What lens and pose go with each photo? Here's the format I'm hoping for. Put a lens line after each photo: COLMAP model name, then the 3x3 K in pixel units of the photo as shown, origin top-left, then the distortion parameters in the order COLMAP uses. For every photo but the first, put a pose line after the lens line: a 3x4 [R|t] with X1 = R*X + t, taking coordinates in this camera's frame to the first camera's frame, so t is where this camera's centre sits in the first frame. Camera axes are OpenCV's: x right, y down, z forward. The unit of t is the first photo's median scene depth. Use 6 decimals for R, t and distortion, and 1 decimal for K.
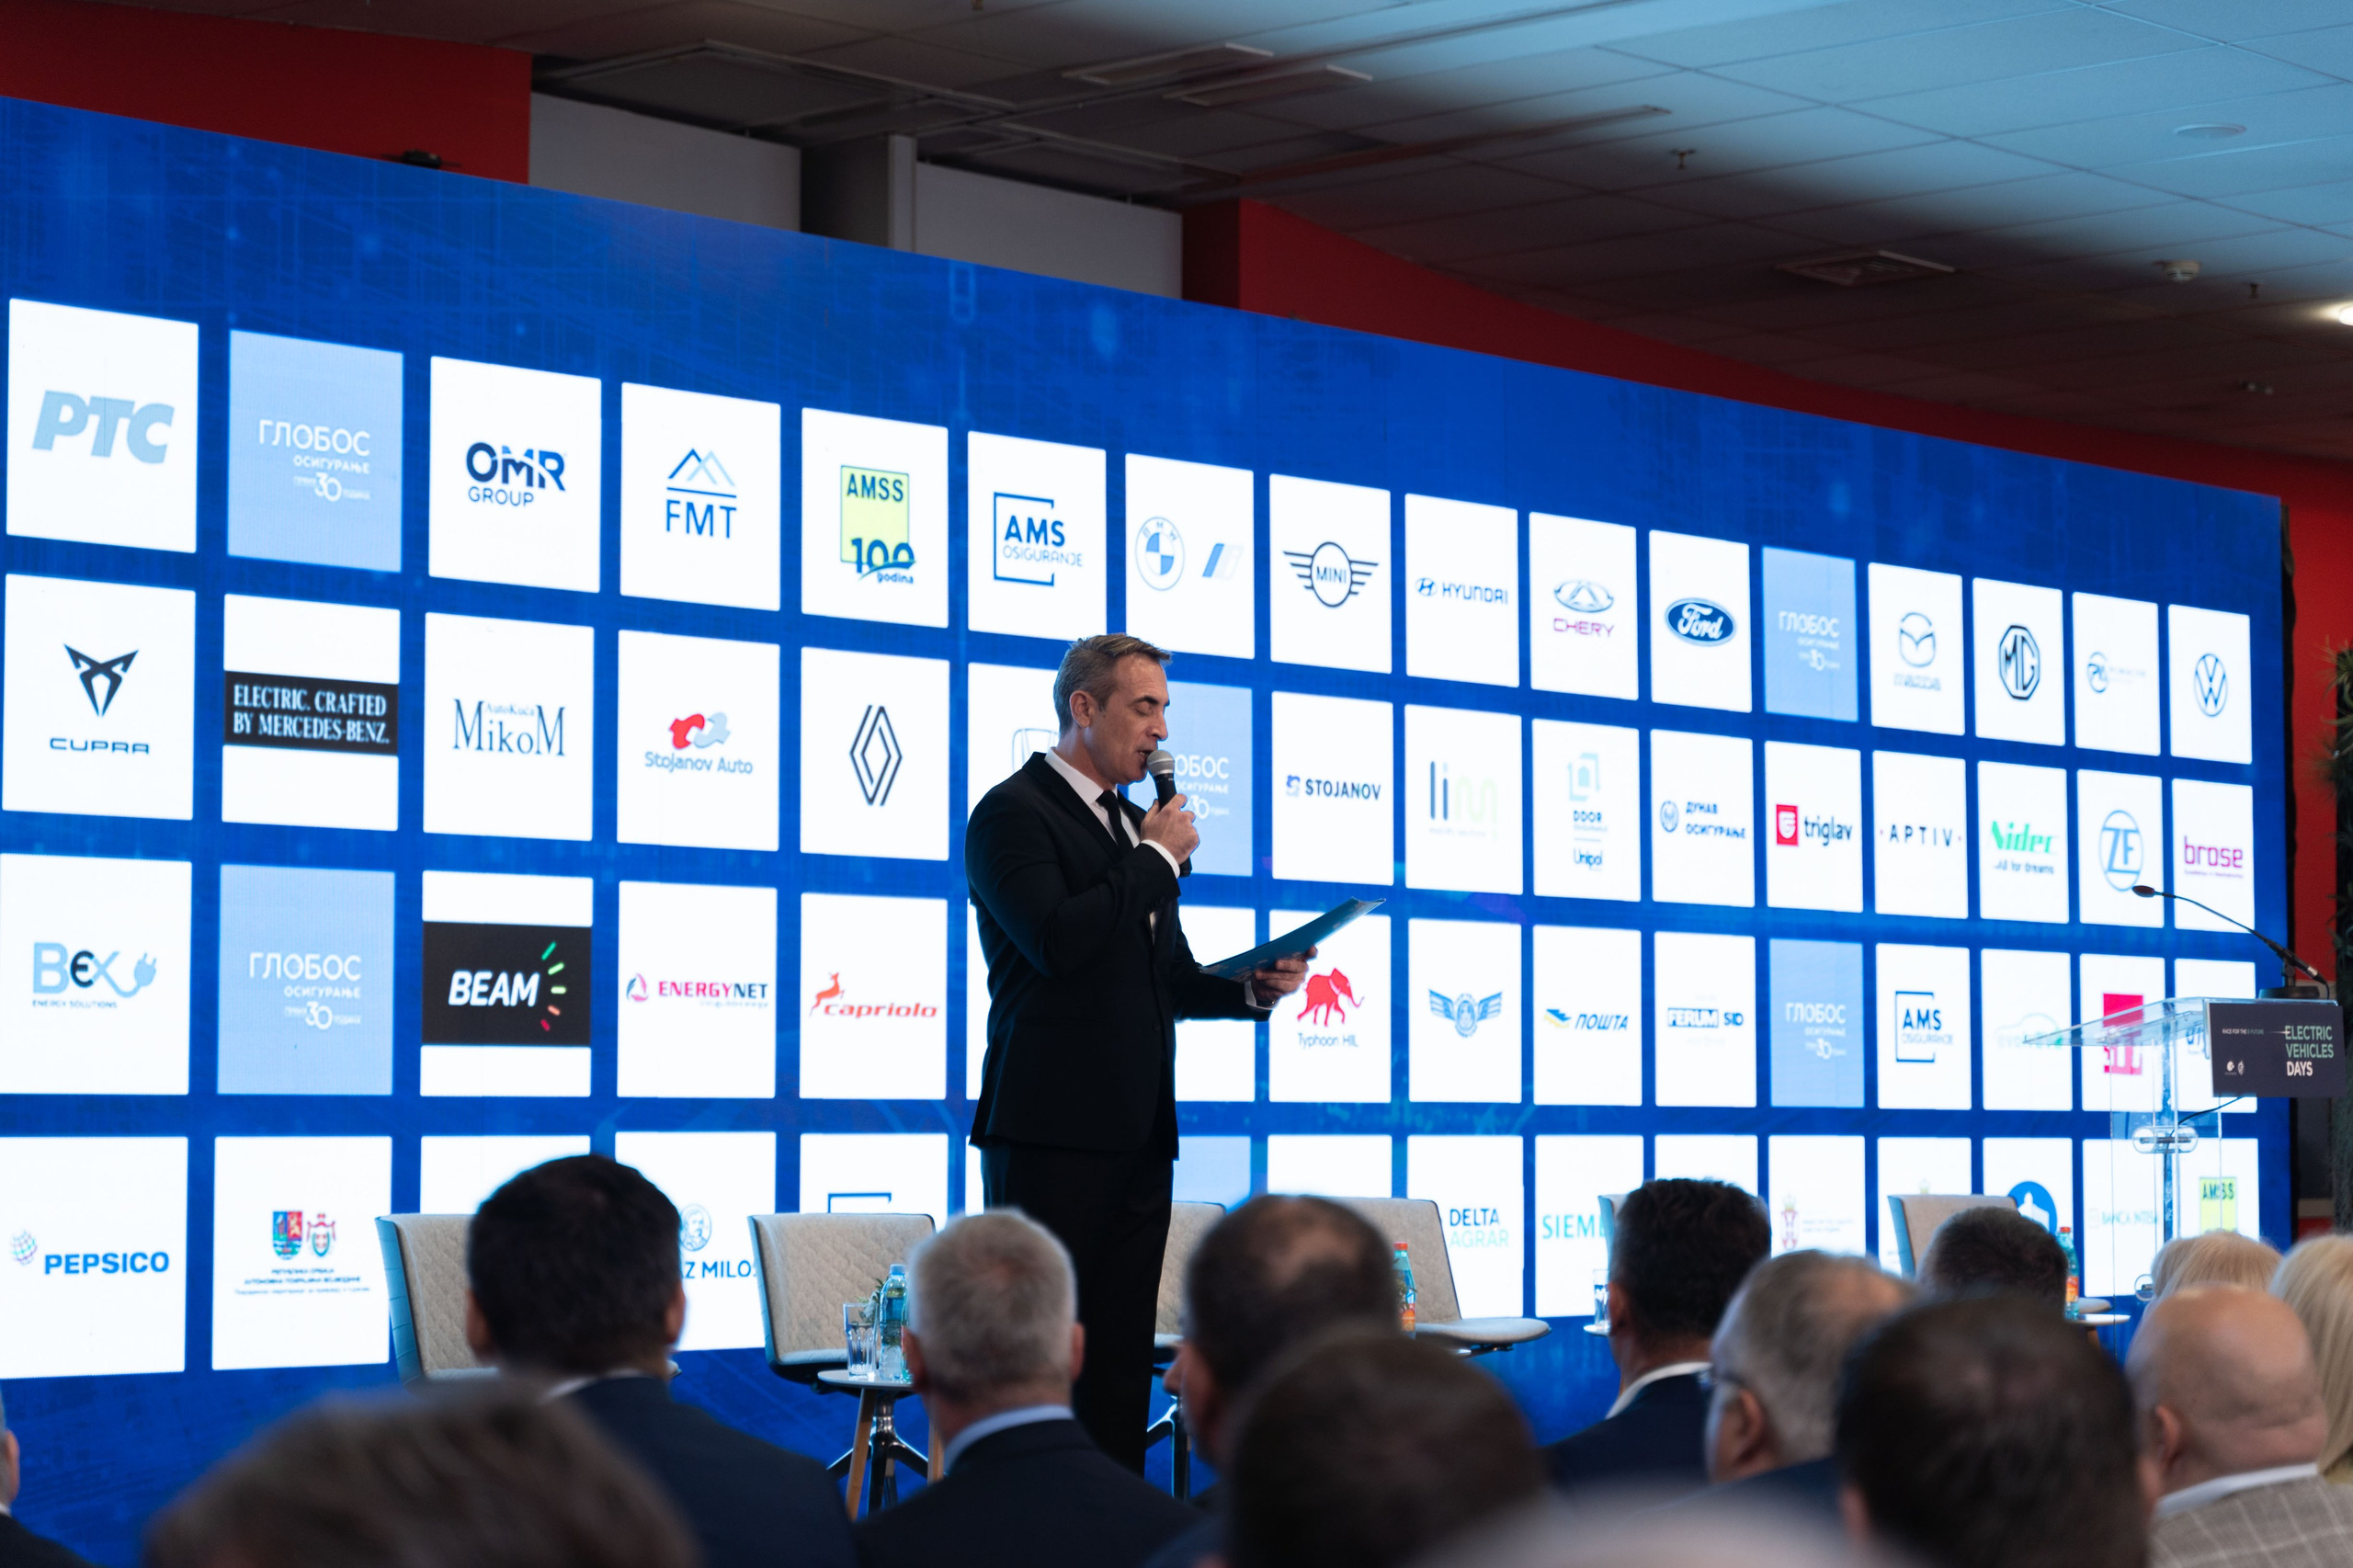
lens RADIAL K [[5053.3, 0, 1176.5], [0, 5053.3, 784.0], [0, 0, 1]] dist [-0.002587, -0.245212]
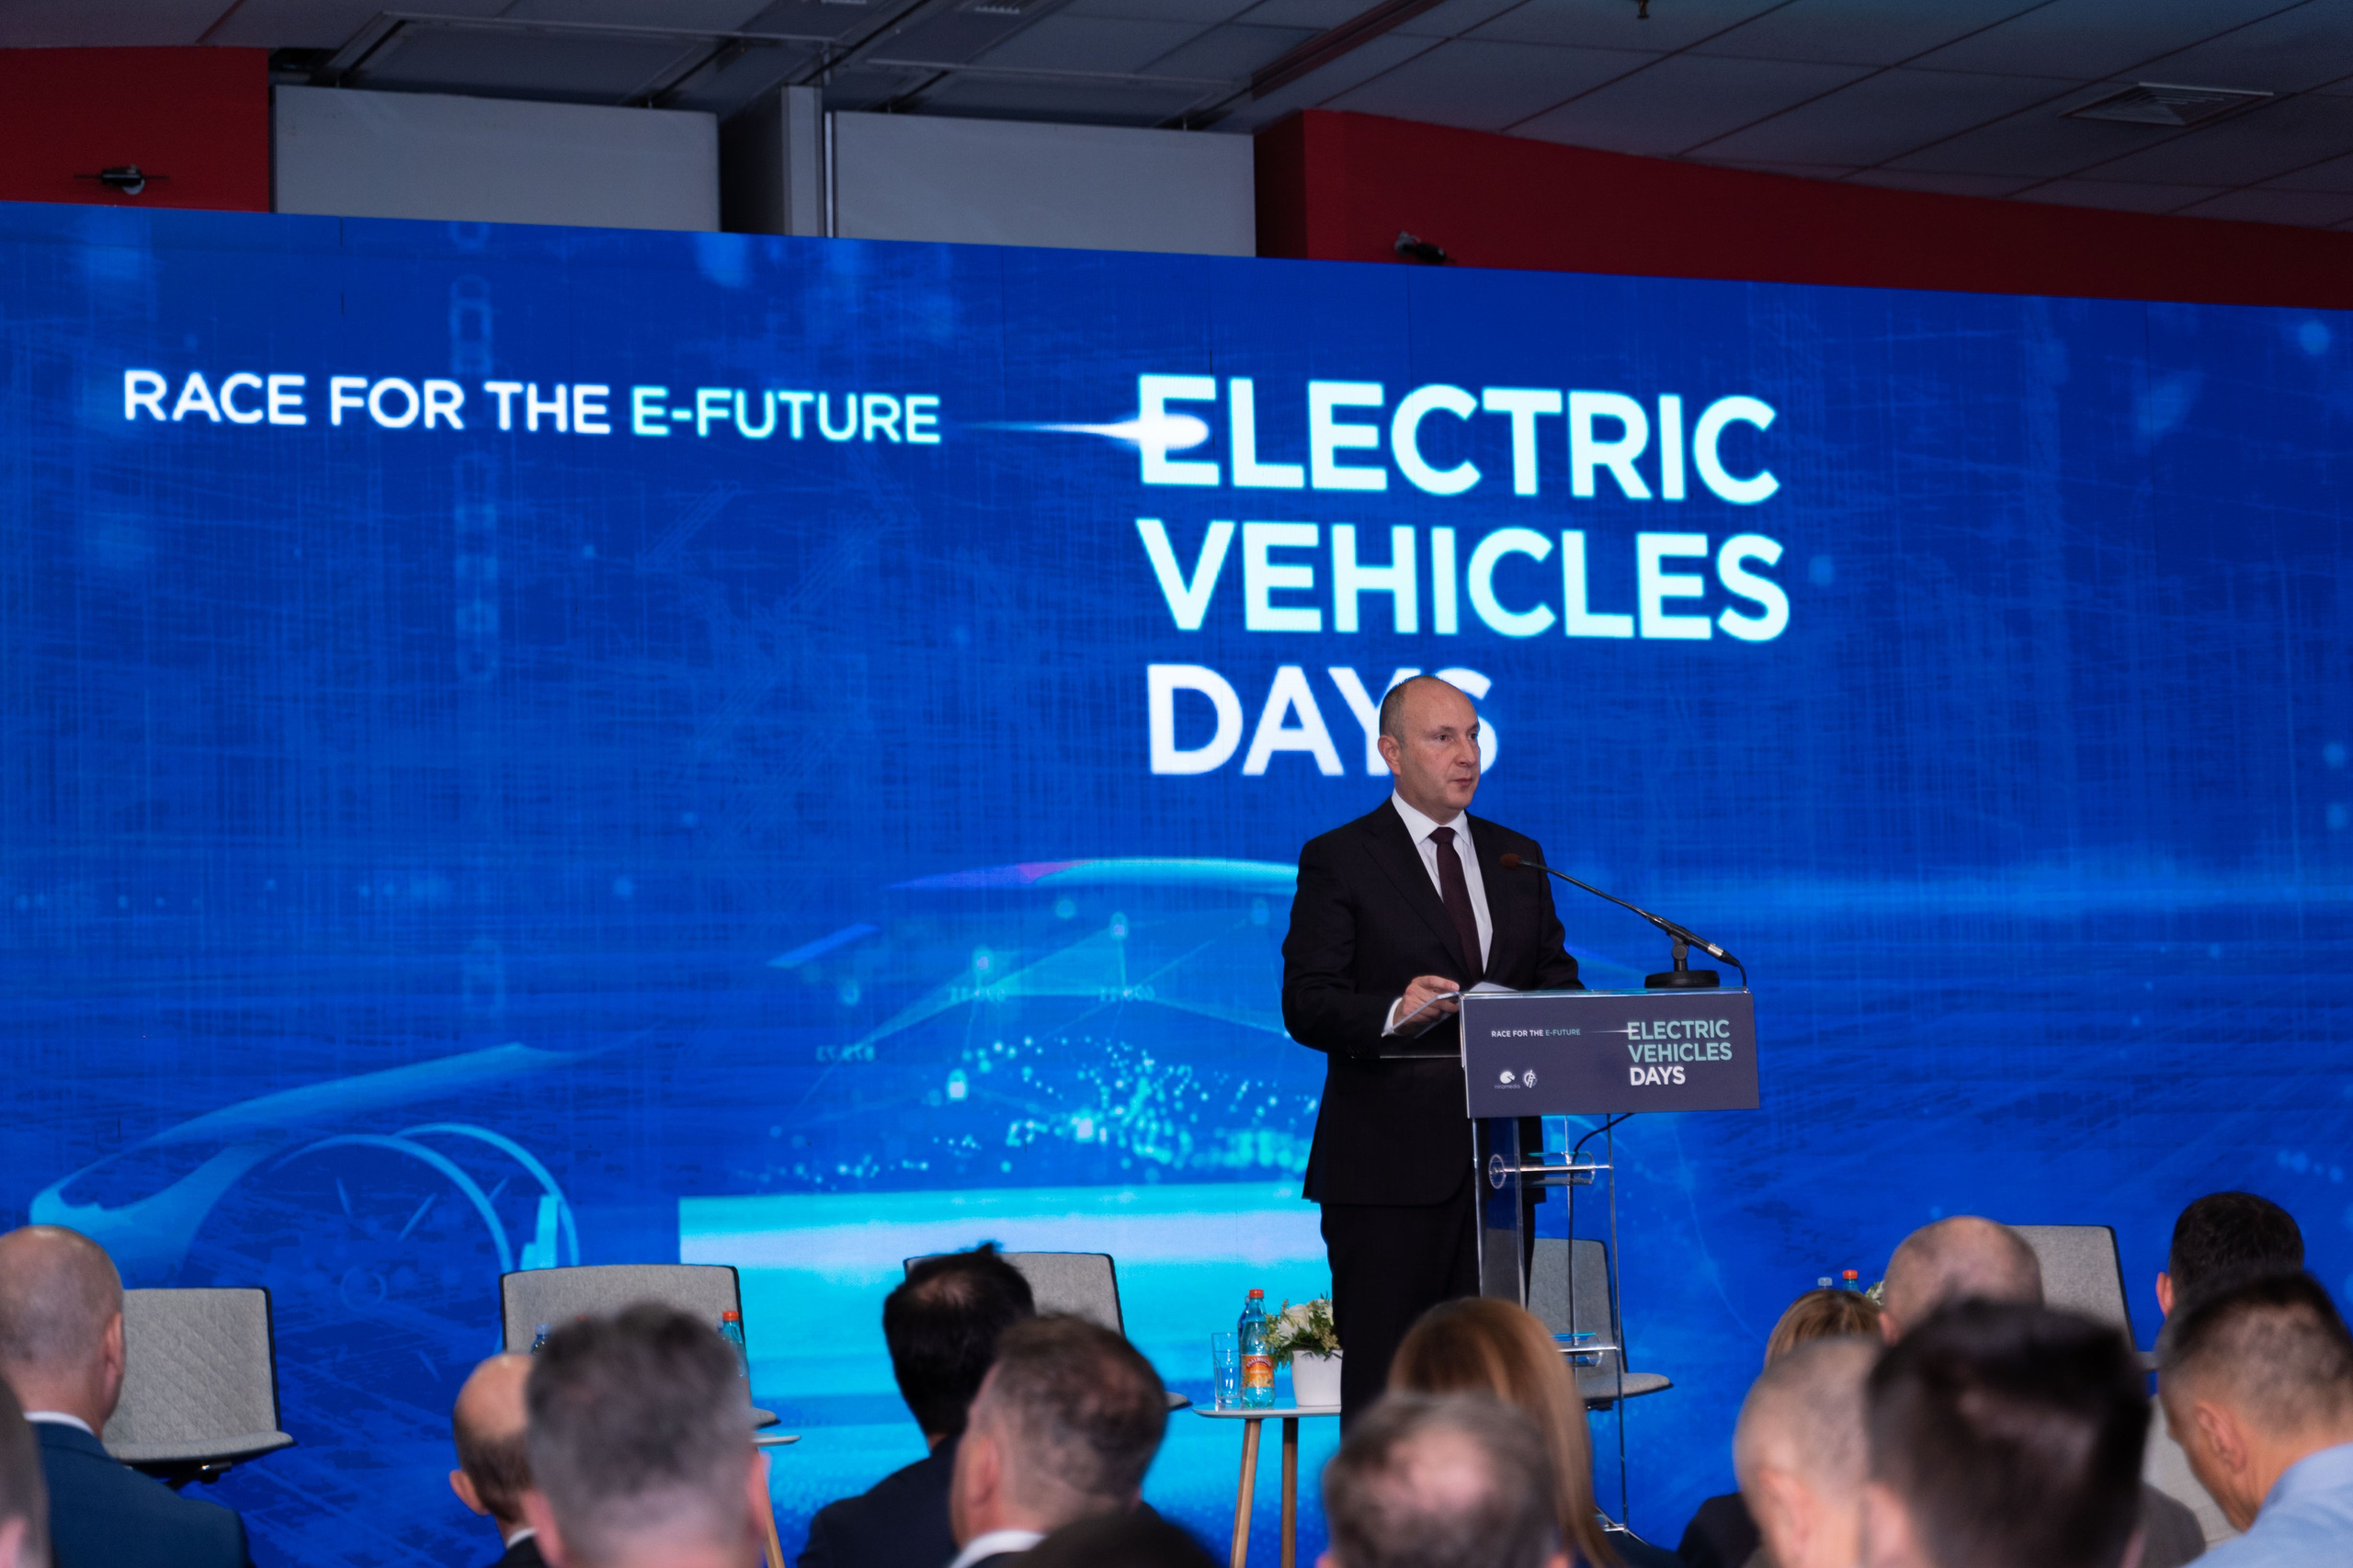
lens RADIAL K [[5201.9, 0, 1173.8], [0, 5201.9, 854.4], [0, 0, 1]] dist [0.048407, -0.628491]
pose [[0.904888, -0.052752, -0.422368, 0.439974], [0.057172, 0.998362, -0.002207, 0.016858], [0.421793, -0.022150, 0.906422, 0.200614]]
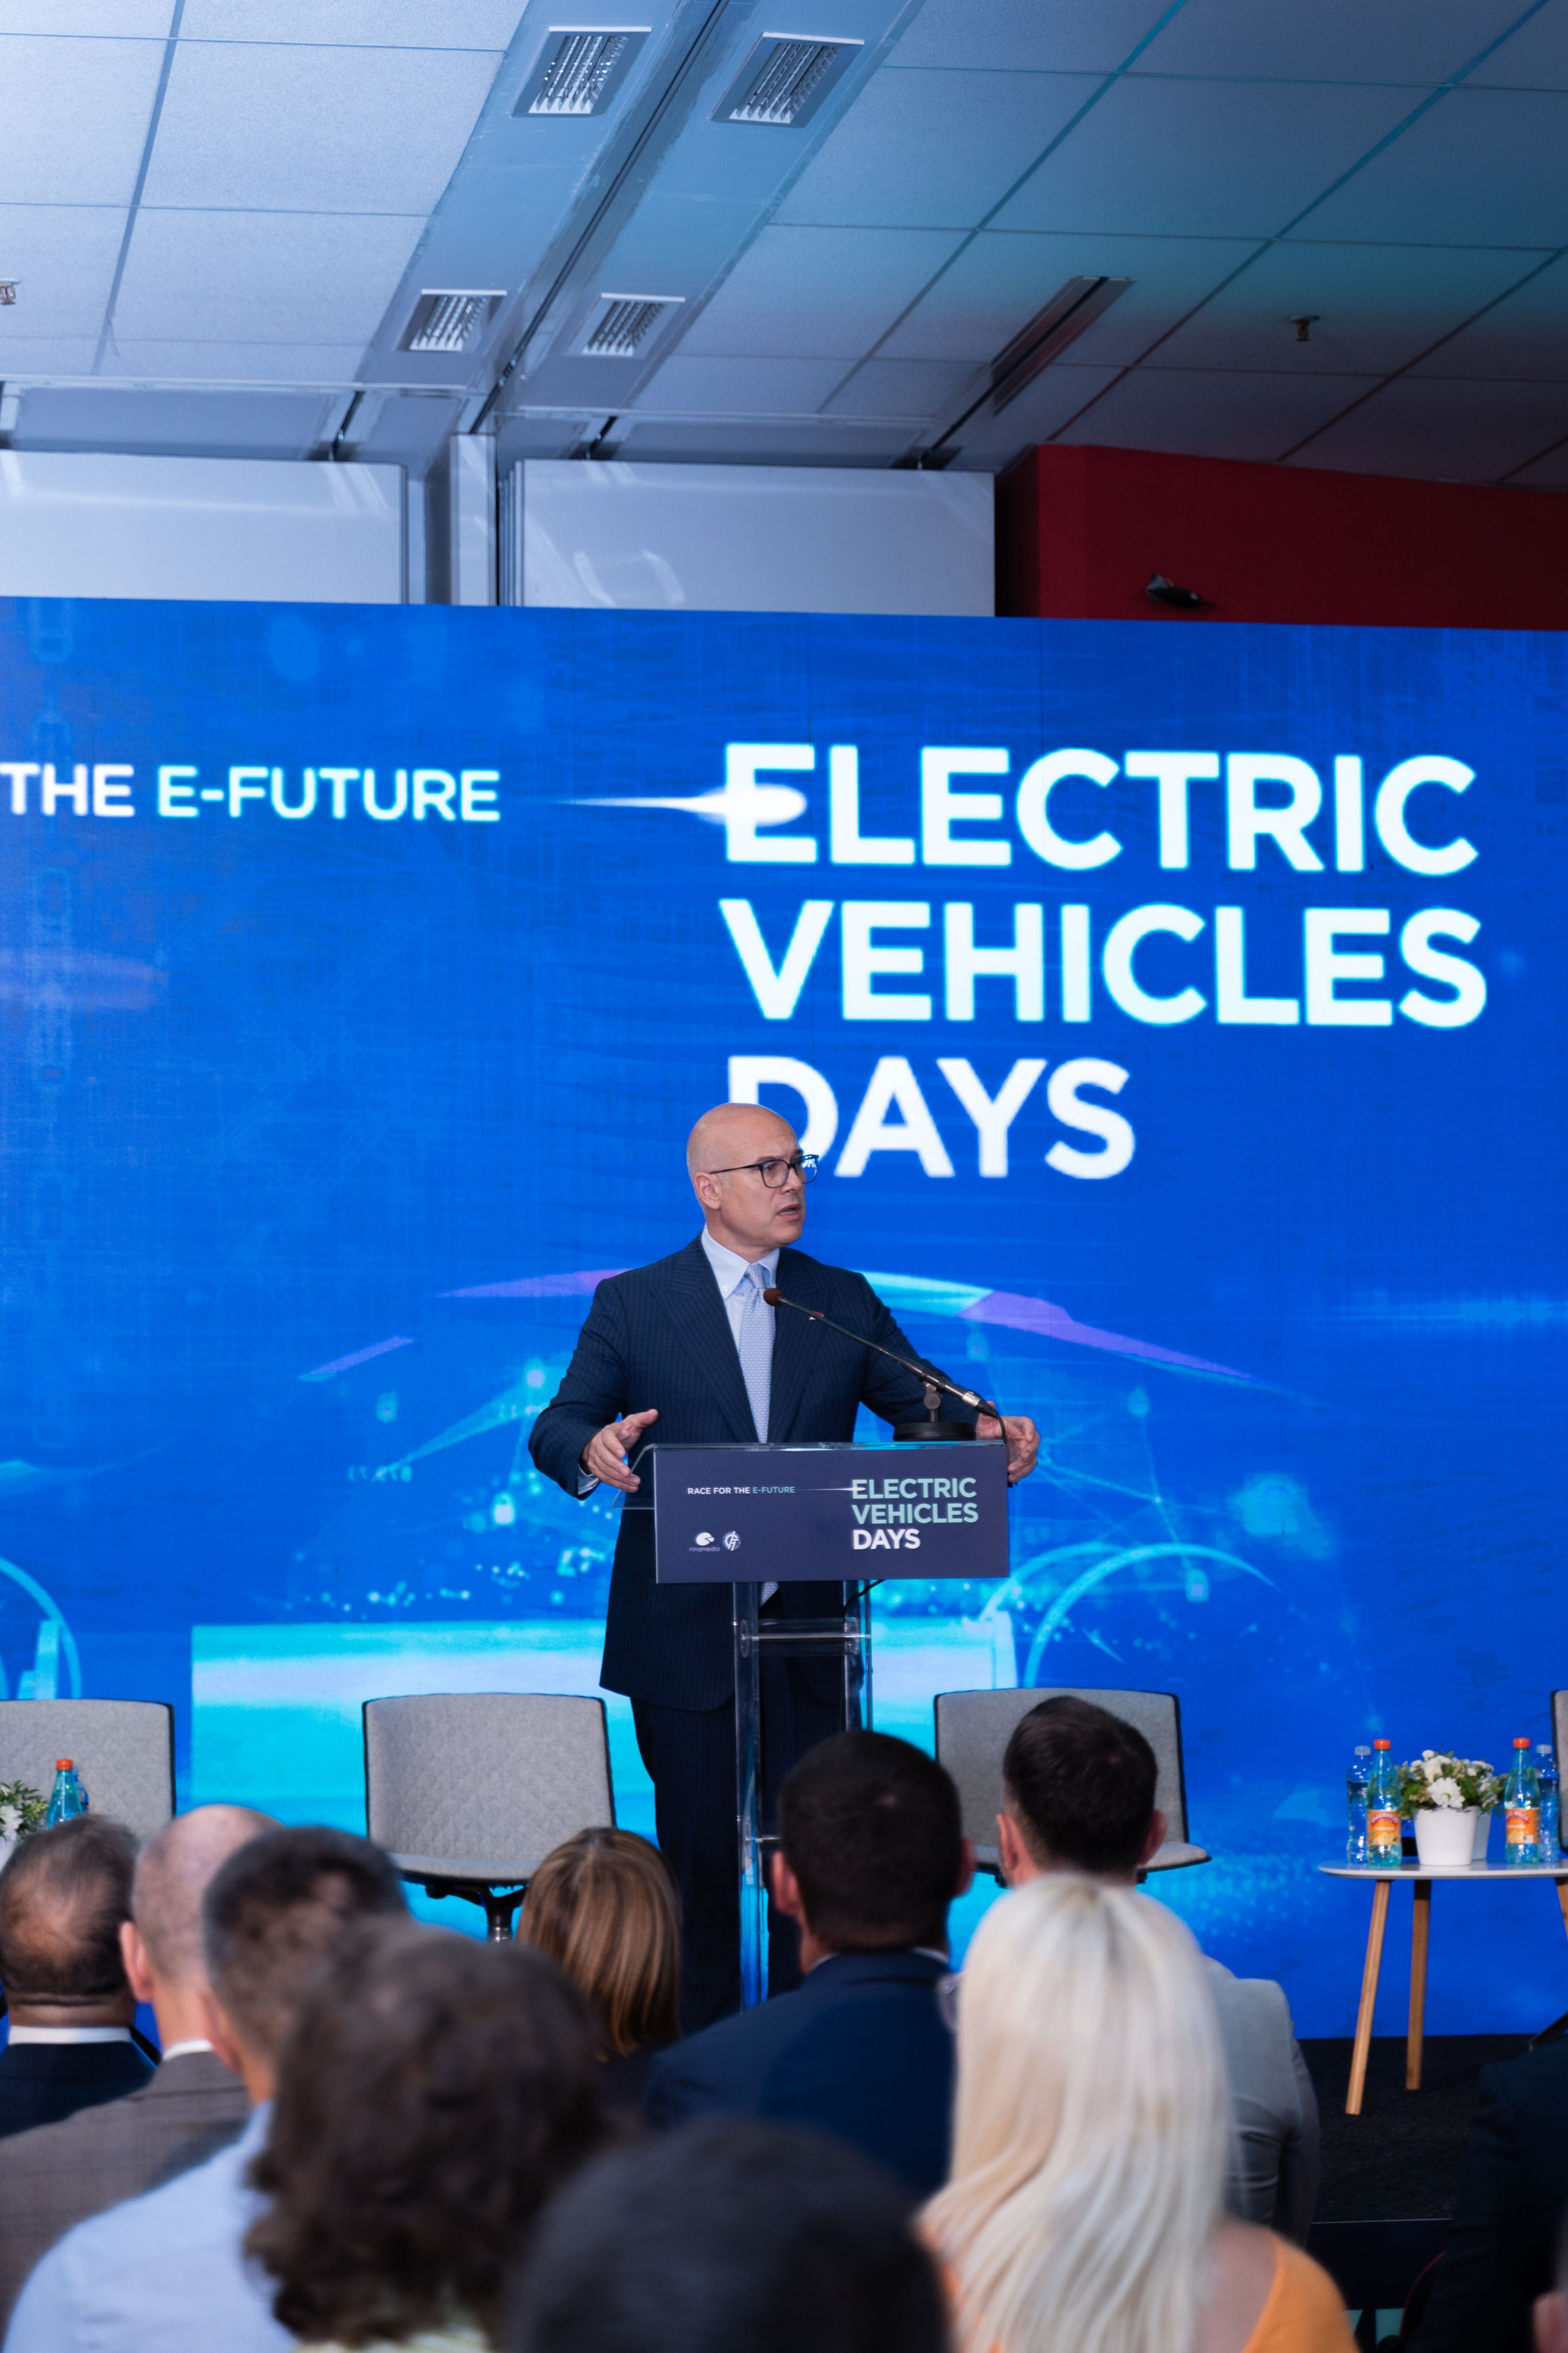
lens RADIAL K [[5421.8, 0, 726.8], [0, 5421.8, 1170.6], [0, 0, 1]] dist [0.021301, -0.144531]
pose [[0.794296, -0.049408, -0.605518, 0.590842], [0.050568, 0.998606, -0.015149, 0.012936], [0.605423, -0.018587, 0.795687, 0.330441]]
